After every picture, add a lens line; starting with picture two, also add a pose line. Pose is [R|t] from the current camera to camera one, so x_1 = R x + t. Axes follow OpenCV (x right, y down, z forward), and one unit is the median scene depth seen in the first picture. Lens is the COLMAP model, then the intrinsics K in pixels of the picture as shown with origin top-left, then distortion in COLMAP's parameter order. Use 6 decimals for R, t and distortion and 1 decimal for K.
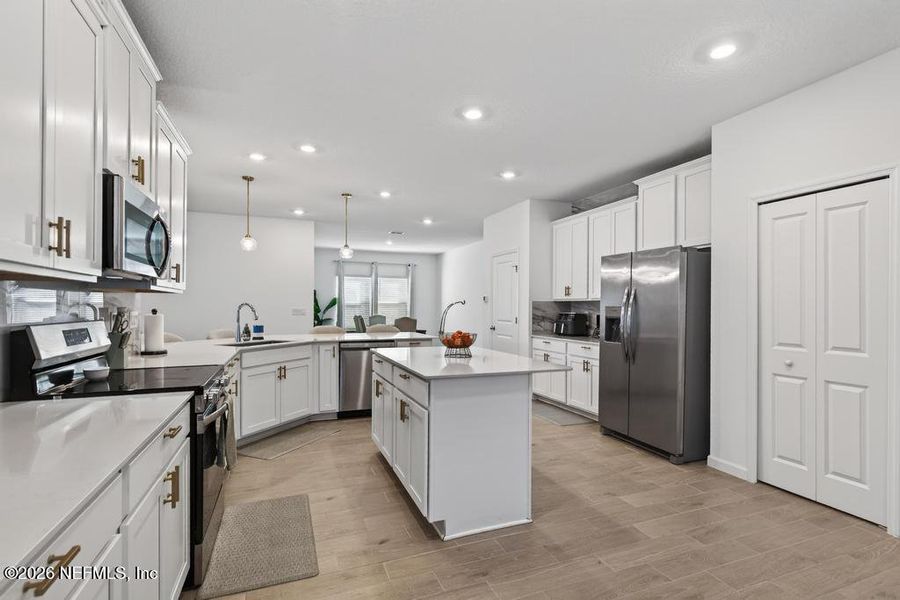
lens RADIAL K [[421.0, 0, 455.2], [0, 421.0, 303.1], [0, 0, 1]] dist [0.004985, -0.001057]
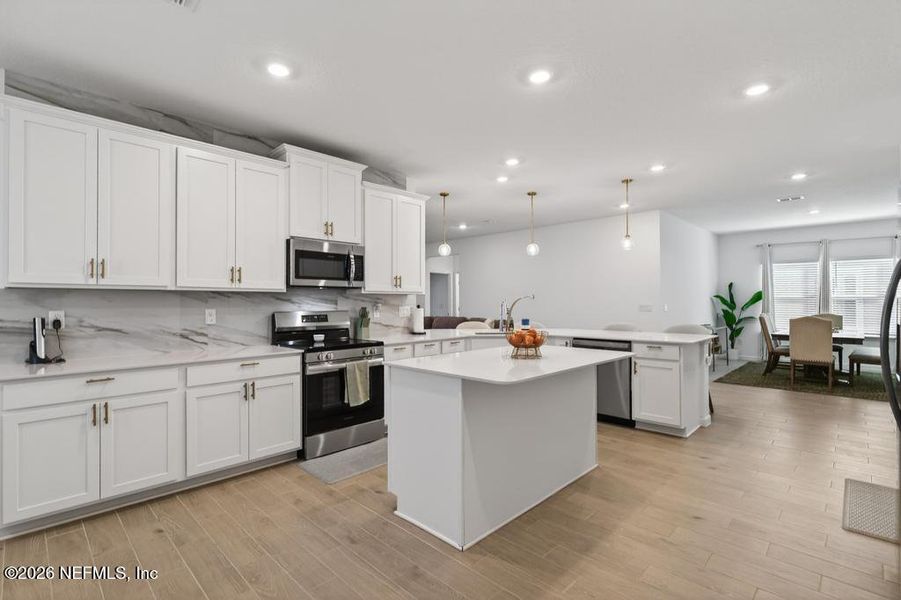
lens RADIAL K [[421.5, 0, 454.6], [0, 421.5, 298.1], [0, 0, 1]] dist [0.004985, -0.001057]
pose [[0.412110, -0.017374, -0.910968, 0.221465], [0.013003, 0.999829, -0.013186, 0.003292], [0.911041, -0.006411, 0.412265, 0.145240]]
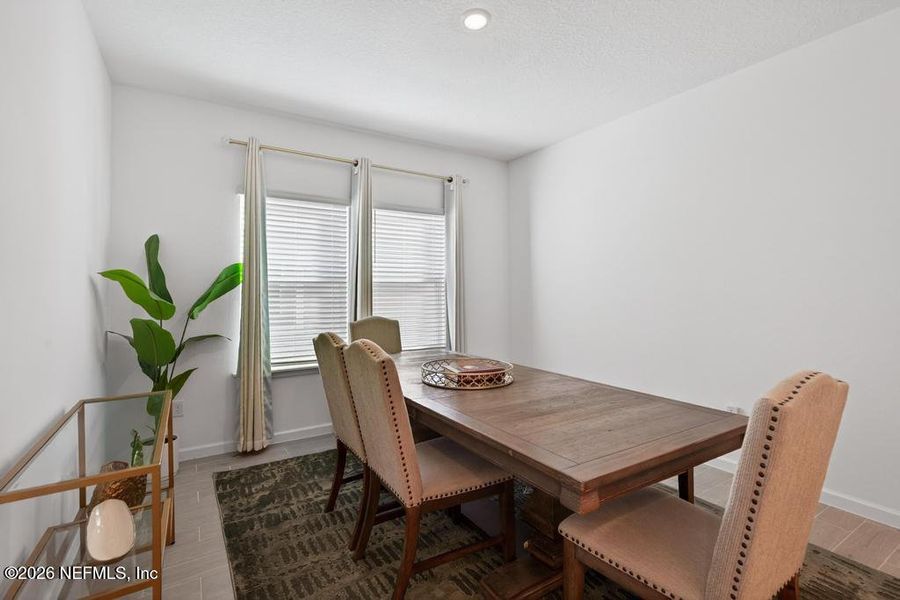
lens RADIAL K [[421.0, 0, 459.0], [0, 421.0, 277.3], [0, 0, 1]] dist [0.004985, -0.001057]
pose [[0.980843, -0.001484, 0.194792, -0.197888], [0.003481, 0.999945, -0.009910, 0.000296], [-0.194767, 0.010398, 0.980794, 0.714862]]
